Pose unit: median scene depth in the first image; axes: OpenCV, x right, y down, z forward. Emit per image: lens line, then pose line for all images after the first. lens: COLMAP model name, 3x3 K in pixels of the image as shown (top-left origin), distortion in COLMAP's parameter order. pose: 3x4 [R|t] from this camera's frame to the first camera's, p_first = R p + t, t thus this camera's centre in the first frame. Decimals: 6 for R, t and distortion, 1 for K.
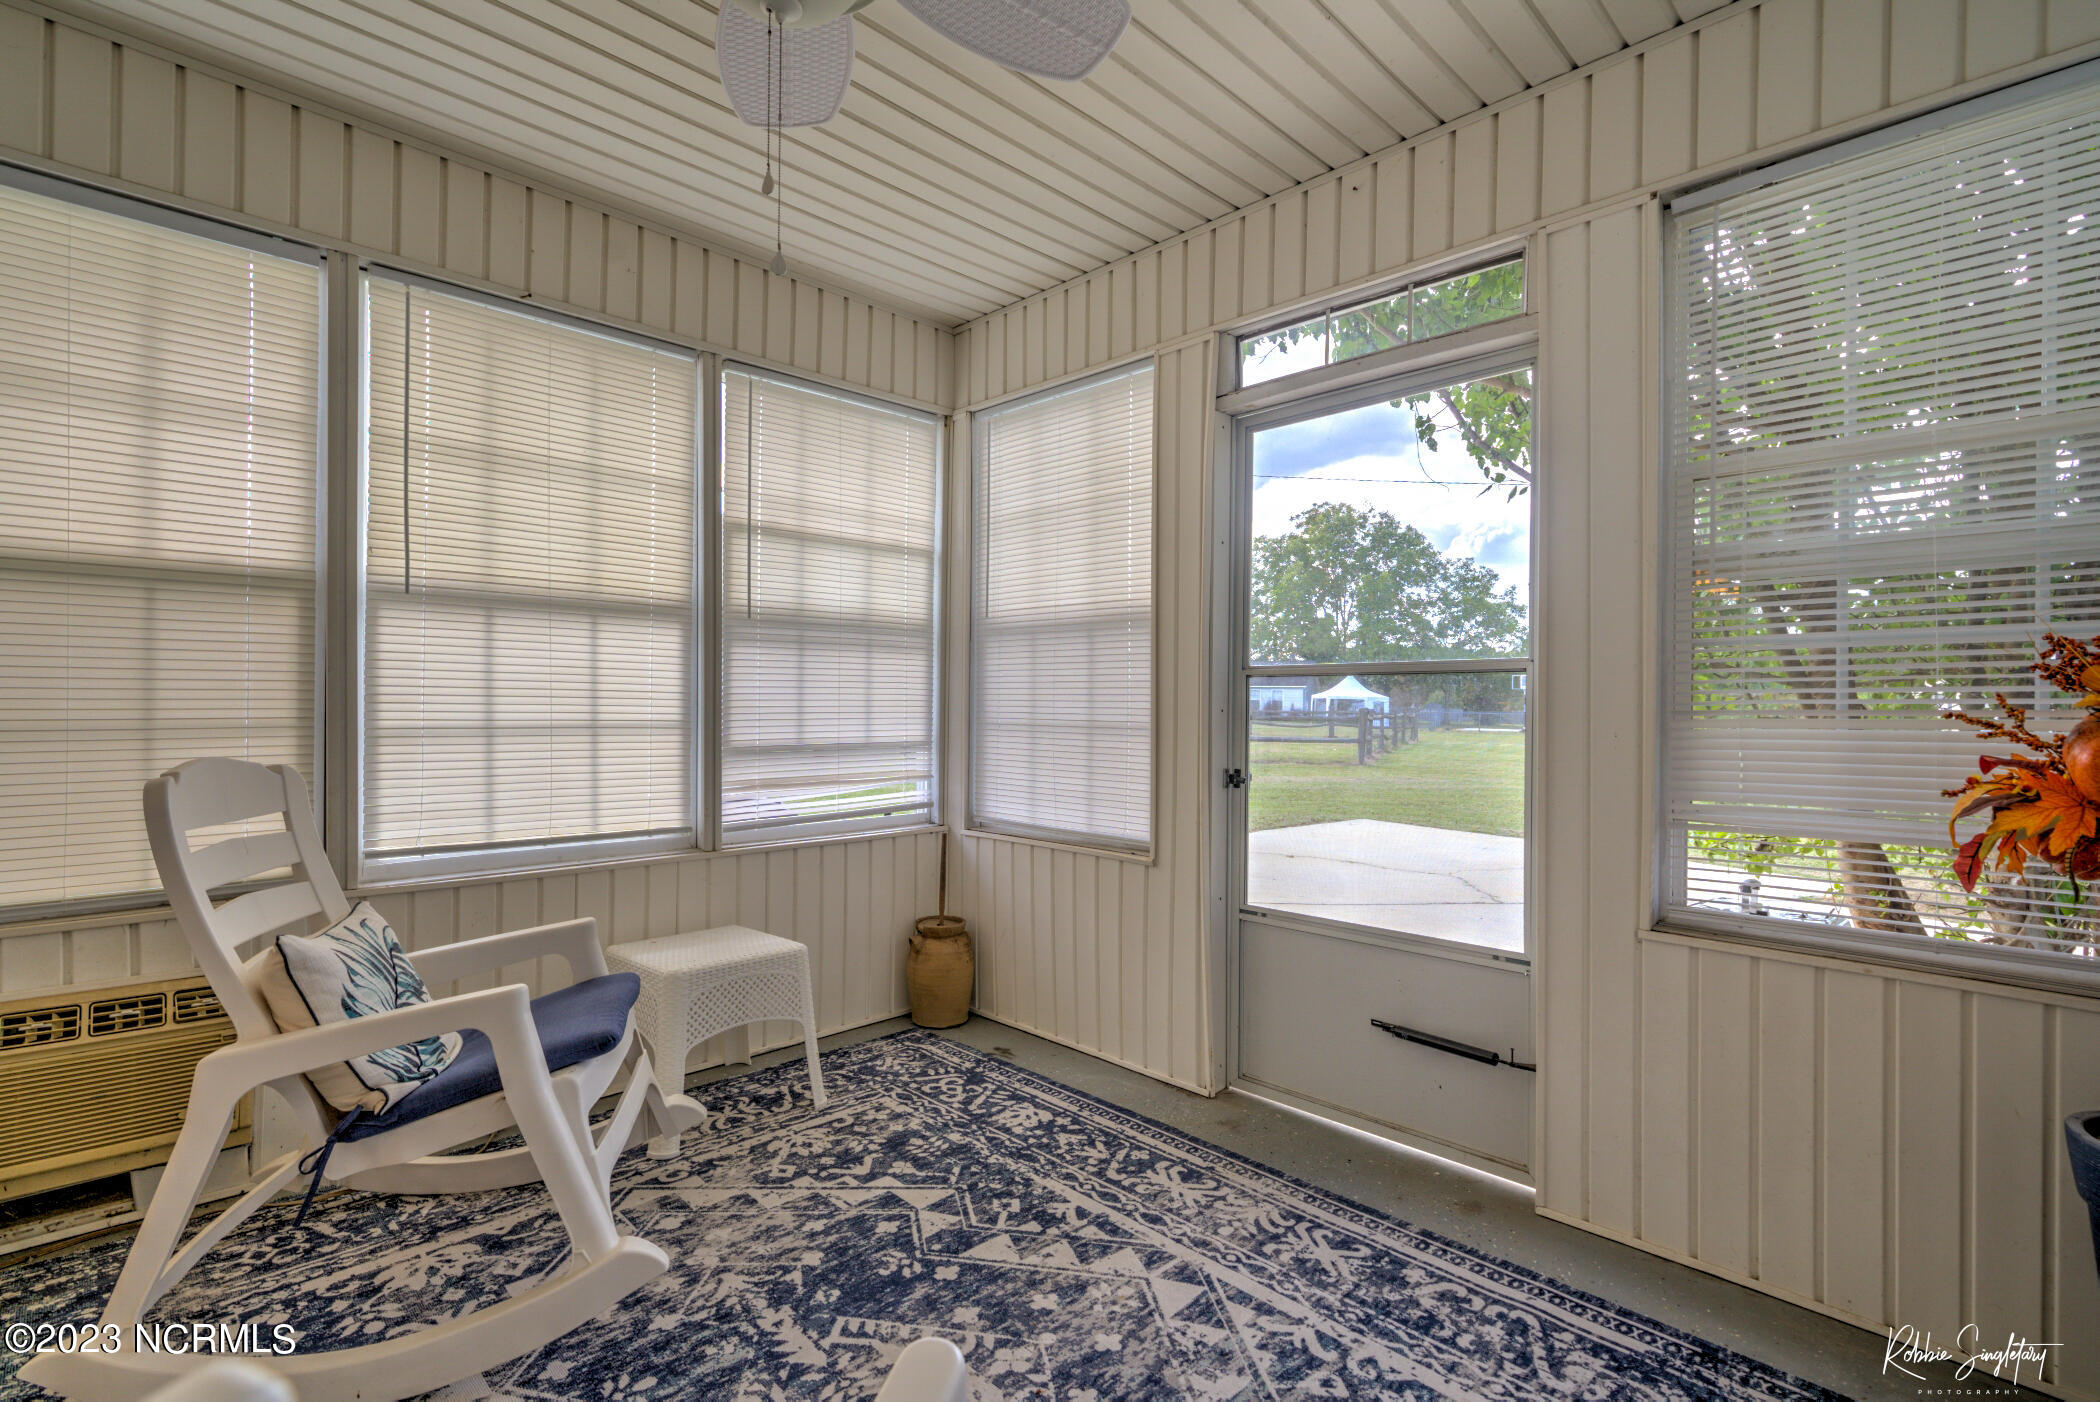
lens RADIAL K [[950.0, 0, 1045.3], [0, 950.0, 706.3], [0, 0, 1]] dist [-0.000288, 0.000526]
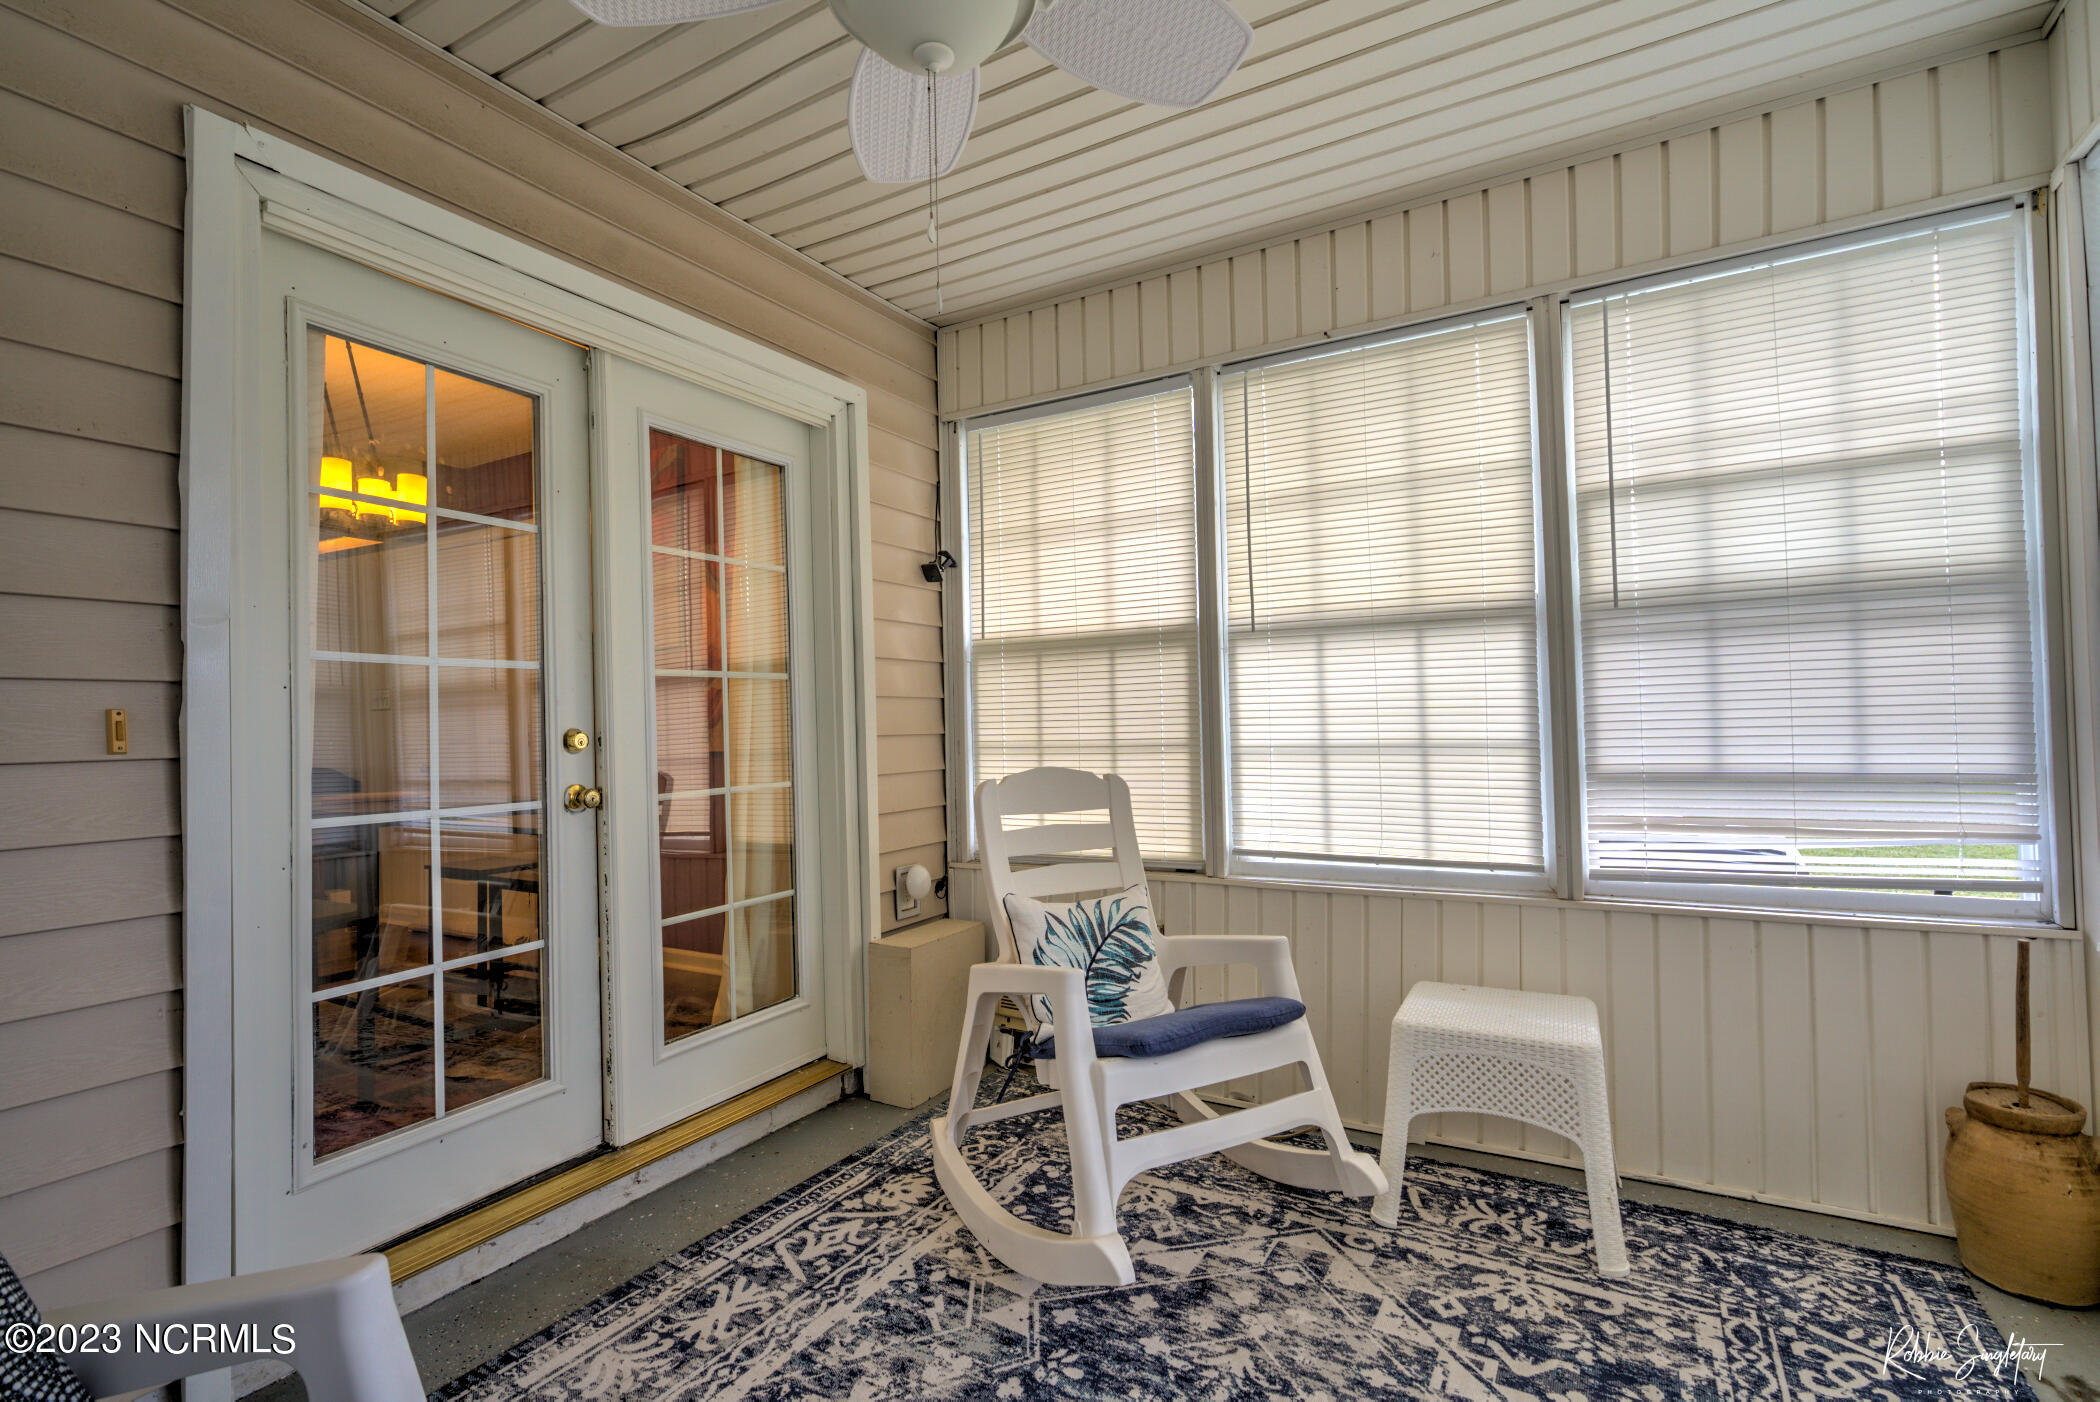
lens RADIAL K [[950.0, 0, 1049.4], [0, 950.0, 707.3], [0, 0, 1]] dist [-0.000288, 0.000526]
pose [[0.288393, -0.032490, -0.956961, 0.350107], [0.019374, 0.999418, -0.028093, 0.002375], [0.957316, -0.010438, 0.288854, 0.392963]]
